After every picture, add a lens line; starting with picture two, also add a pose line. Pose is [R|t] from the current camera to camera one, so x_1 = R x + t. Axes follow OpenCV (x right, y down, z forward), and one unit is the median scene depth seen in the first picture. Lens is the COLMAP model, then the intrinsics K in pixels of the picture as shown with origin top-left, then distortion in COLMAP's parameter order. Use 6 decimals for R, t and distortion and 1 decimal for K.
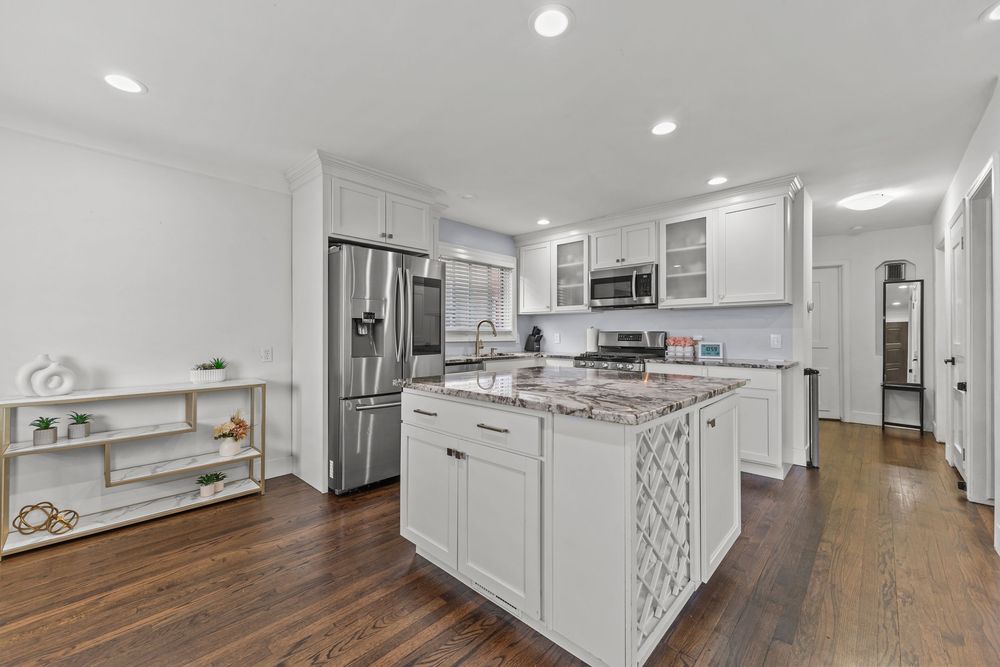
lens RADIAL K [[394.2, 0, 498.4], [0, 394.2, 331.3], [0, 0, 1]] dist [0.018250, -0.006737]
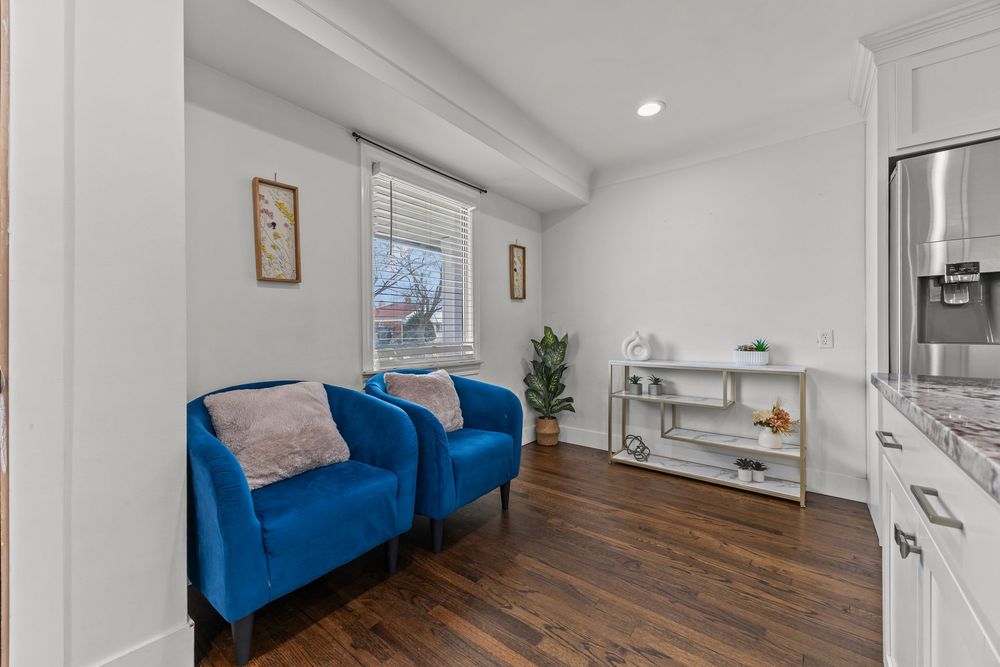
lens RADIAL K [[394.2, 0, 498.4], [0, 394.2, 331.3], [0, 0, 1]] dist [0.018250, -0.006737]
pose [[0.089036, -0.000881, -0.996028, 0.154442], [0.008097, 0.999967, -0.000161, 0.038327], [0.995996, -0.008050, 0.089040, 0.274050]]
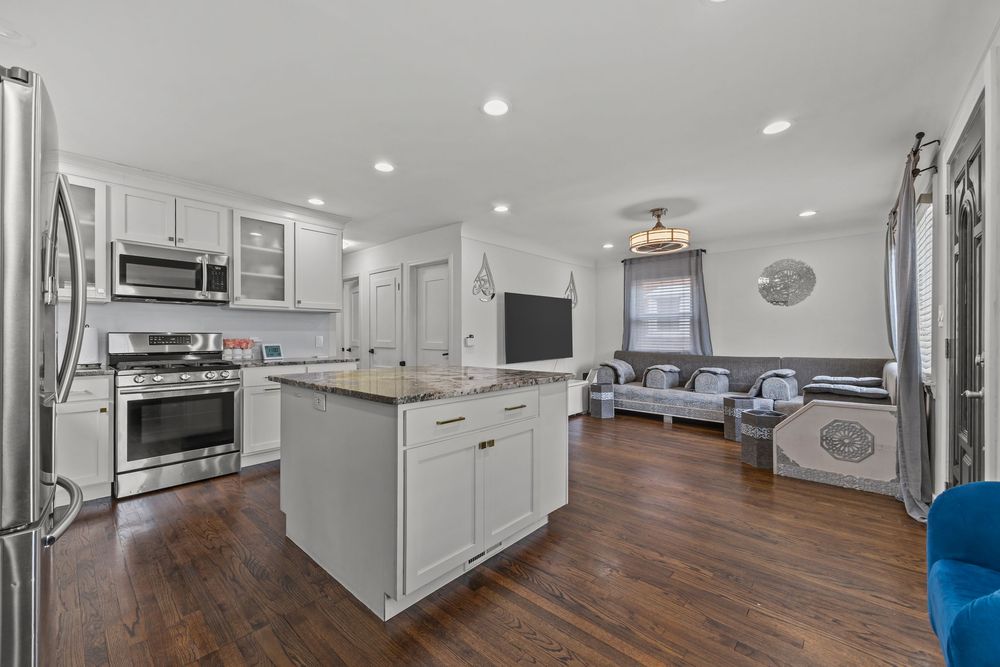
lens RADIAL K [[393.9, 0, 500.0], [0, 393.9, 333.5], [0, 0, 1]] dist [0.016927, -0.007442]
pose [[-0.017700, 0.004384, 0.999834, -0.638553], [-0.005654, 0.999974, -0.004485, 0.003026], [-0.999827, -0.005733, -0.017675, 0.518881]]
